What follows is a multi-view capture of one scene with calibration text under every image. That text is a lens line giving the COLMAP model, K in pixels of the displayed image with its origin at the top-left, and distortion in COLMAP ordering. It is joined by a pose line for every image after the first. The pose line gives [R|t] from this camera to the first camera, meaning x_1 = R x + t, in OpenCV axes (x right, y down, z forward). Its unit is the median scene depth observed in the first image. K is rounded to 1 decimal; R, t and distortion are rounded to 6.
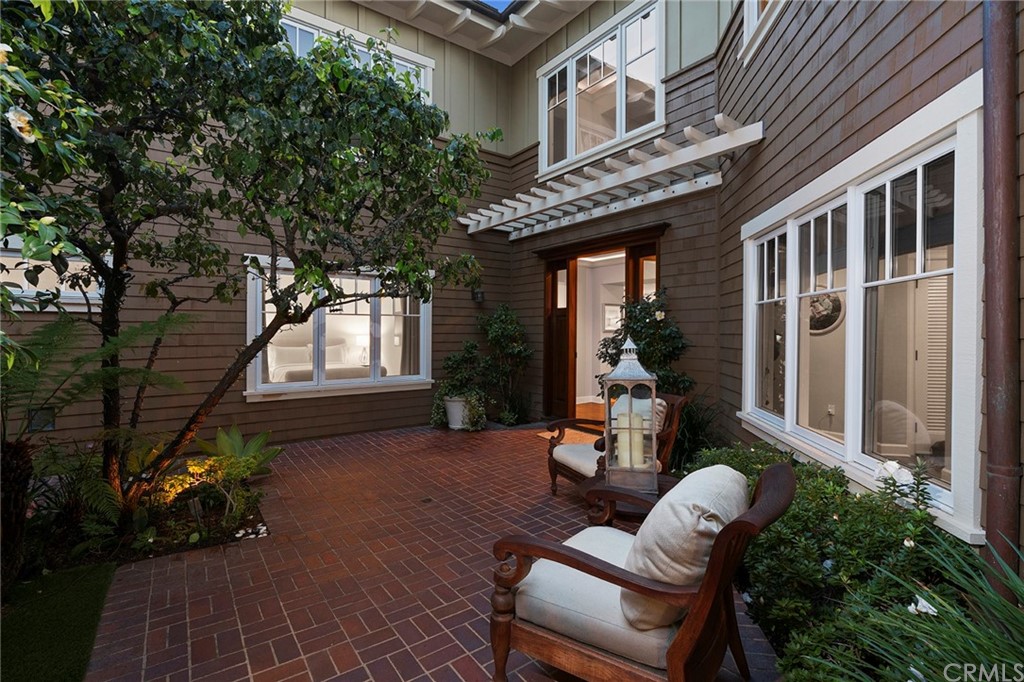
lens RADIAL K [[451.0, 0, 512.0], [0, 451.0, 341.0], [0, 0, 1]] dist [-0.000106, 0.000024]
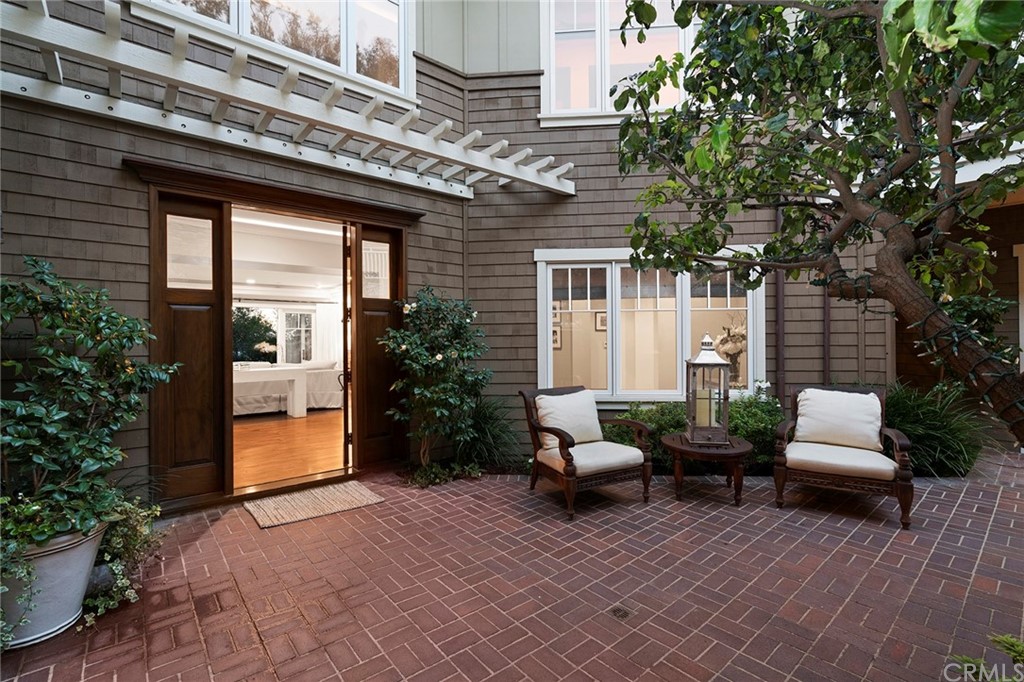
lens RADIAL K [[451.0, 0, 512.0], [0, 451.0, 341.0], [0, 0, 1]] dist [-0.000106, 0.000024]
pose [[-0.050897, -0.002750, 0.998700, -0.612725], [0.025927, 0.999656, 0.004074, -0.004582], [-0.998367, 0.026100, -0.050808, 0.928341]]
